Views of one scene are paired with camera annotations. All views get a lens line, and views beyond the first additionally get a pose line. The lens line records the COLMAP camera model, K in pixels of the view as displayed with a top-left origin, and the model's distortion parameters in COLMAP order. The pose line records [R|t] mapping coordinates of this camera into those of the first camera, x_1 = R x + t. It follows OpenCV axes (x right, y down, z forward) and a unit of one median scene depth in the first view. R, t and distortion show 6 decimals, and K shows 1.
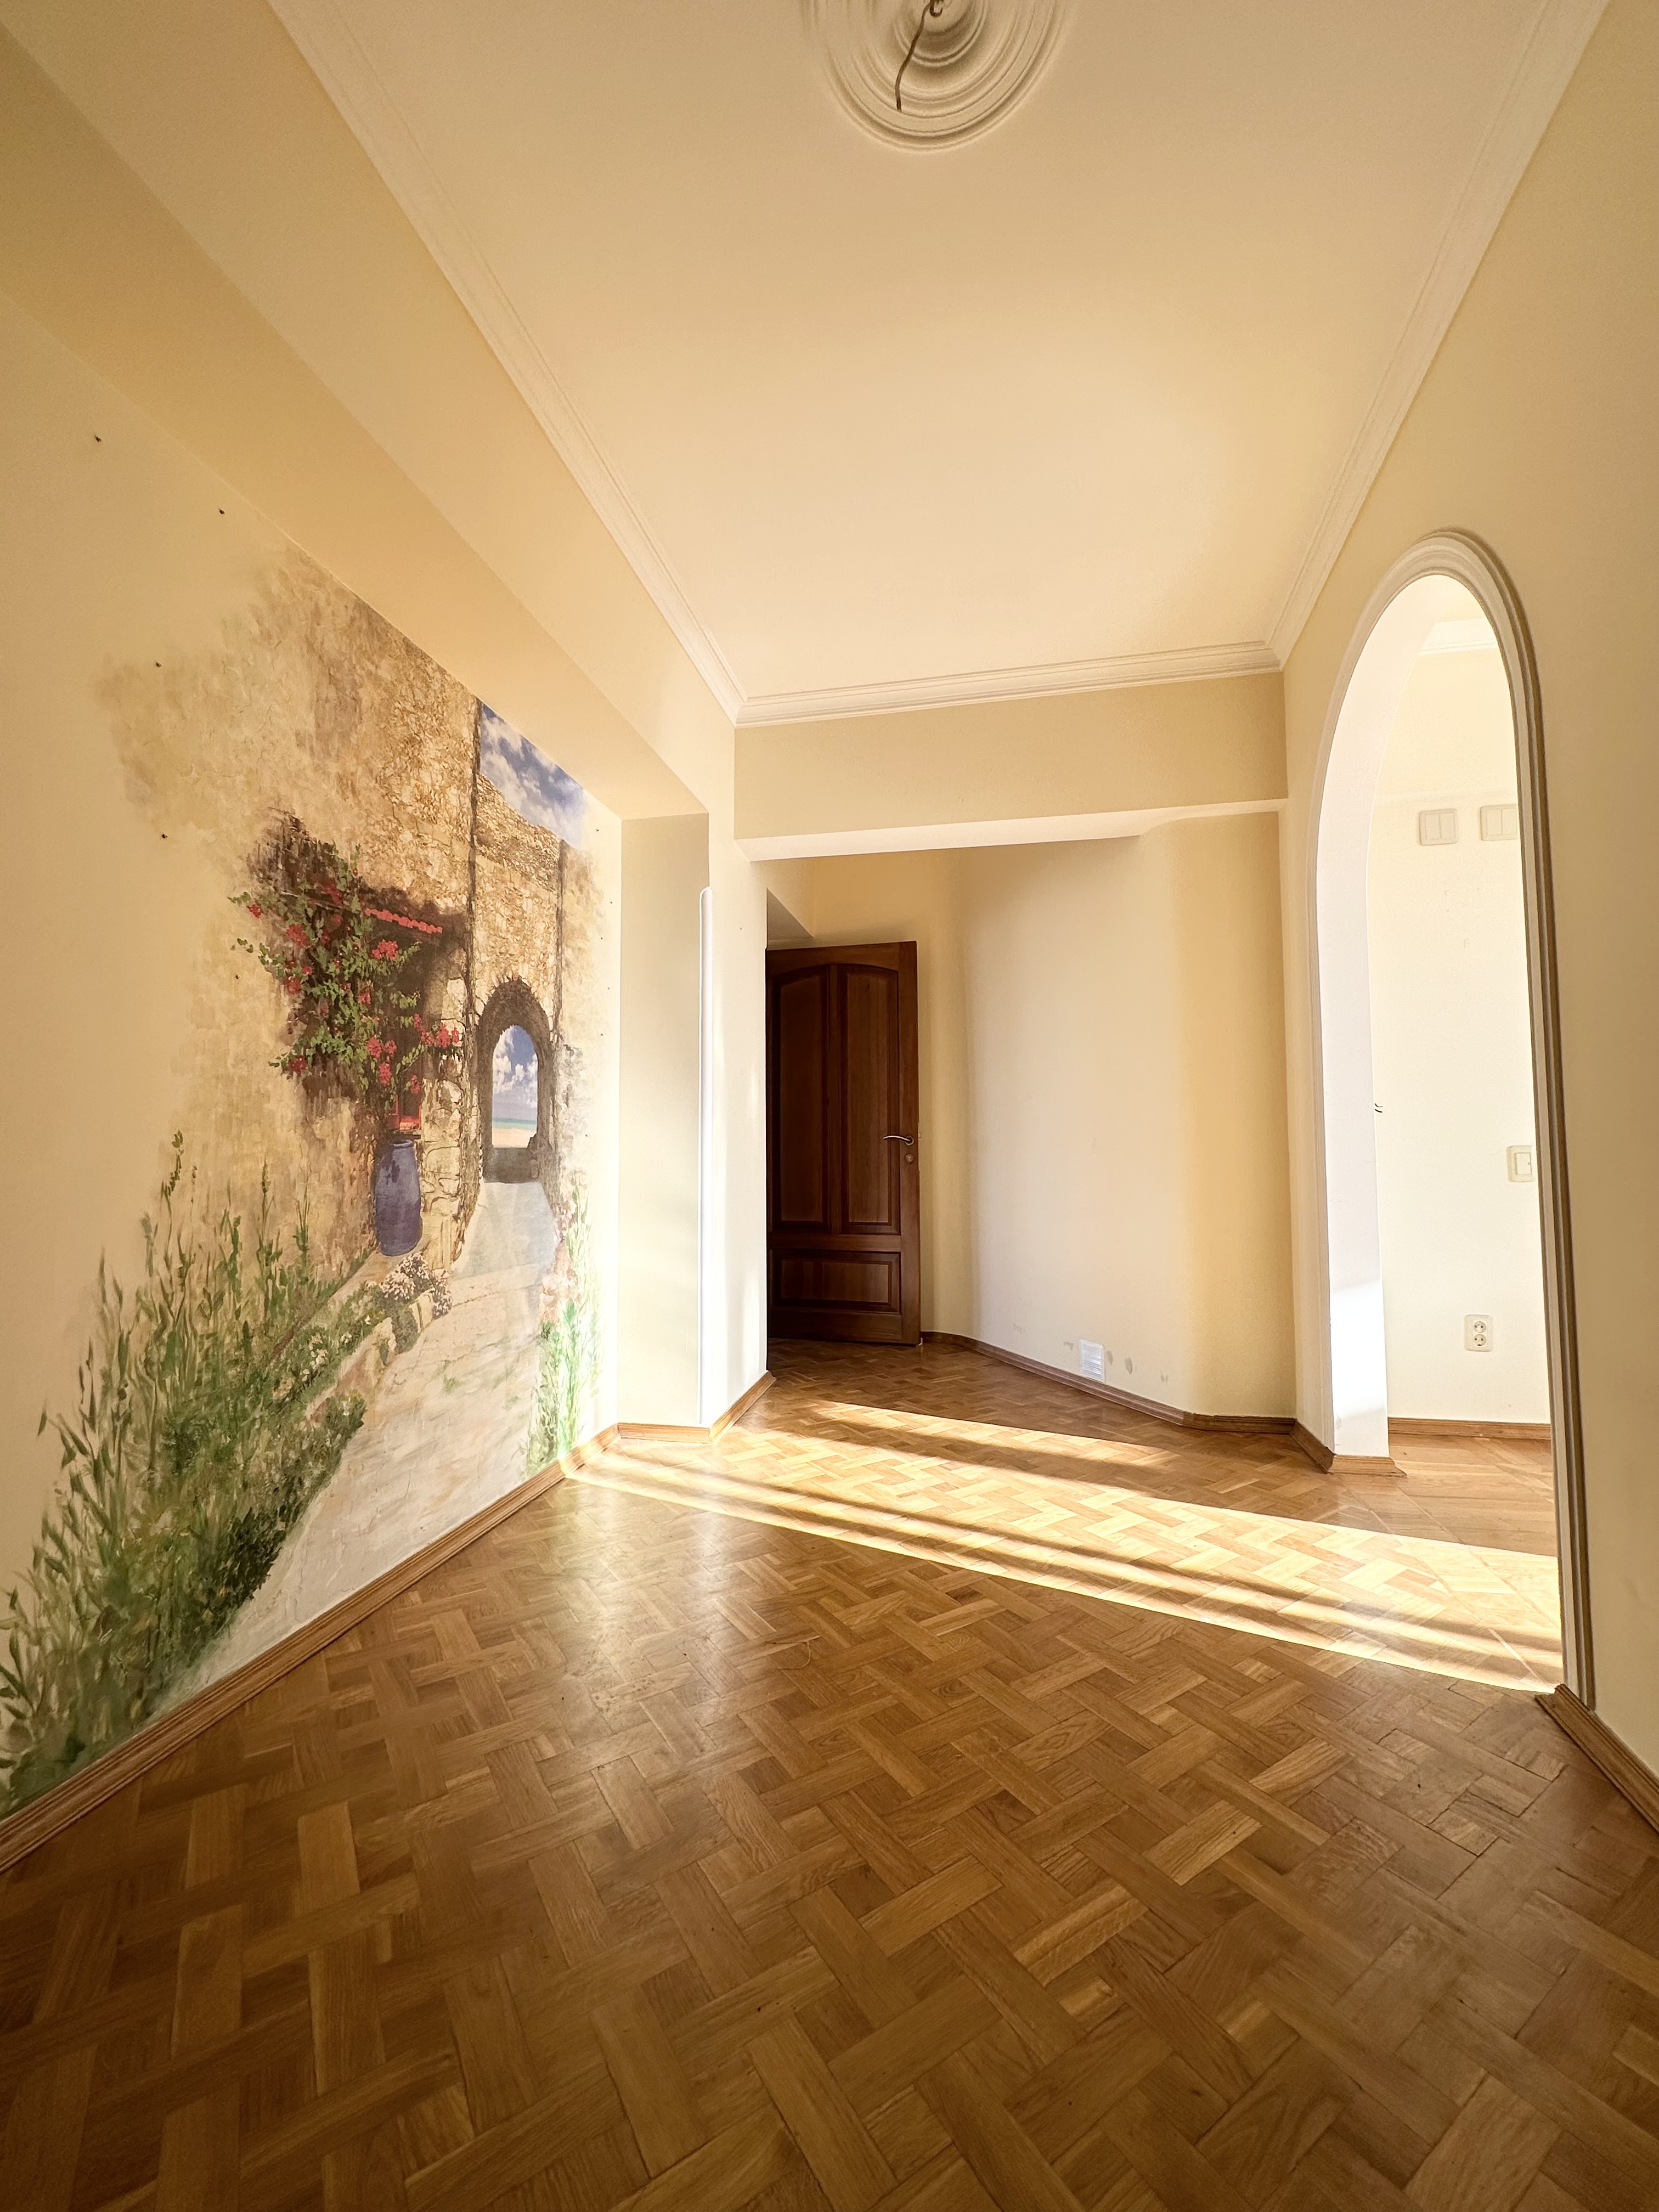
lens RADIAL K [[878.1, 0, 847.8], [0, 878.1, 1100.5], [0, 0, 1]] dist [-0.004009, 0.001468]
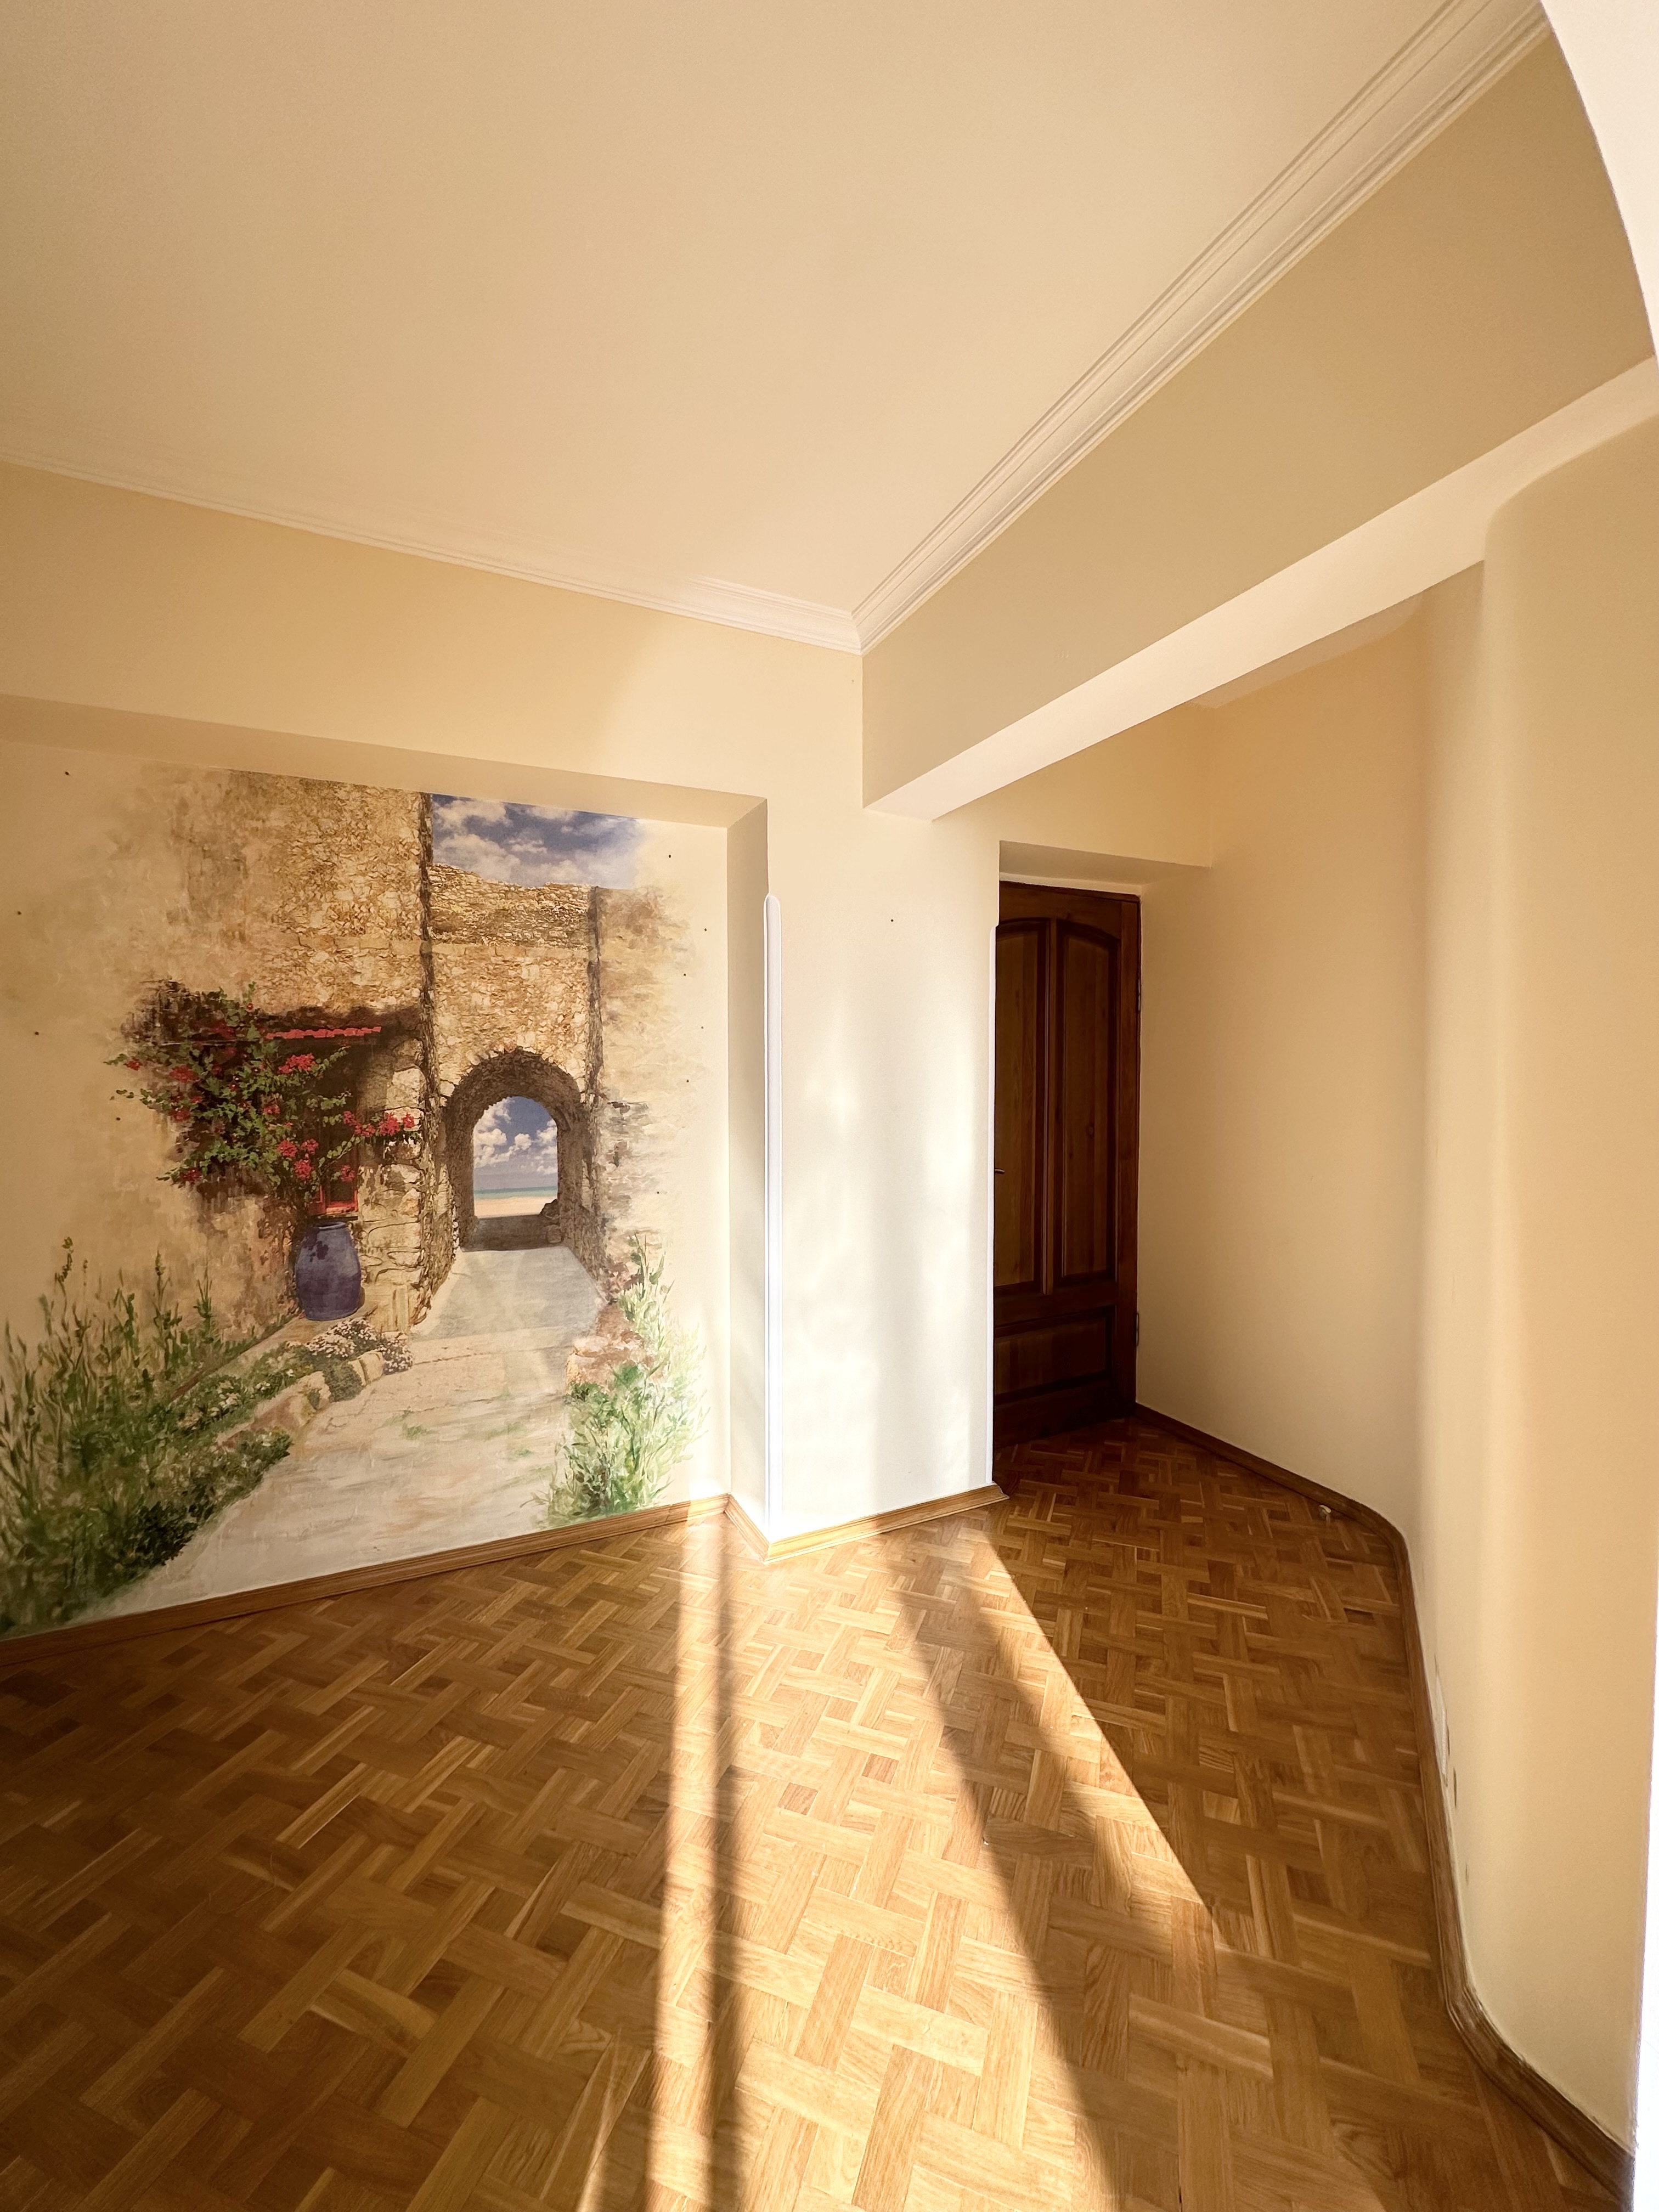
lens RADIAL K [[878.1, 0, 828.8], [0, 878.1, 1112.5], [0, 0, 1]] dist [-0.004009, 0.001468]
pose [[0.588190, 0.028031, -0.808237, 0.900970], [0.052308, 0.995988, 0.072609, -0.165907], [0.807029, -0.084985, 0.584364, 0.948896]]
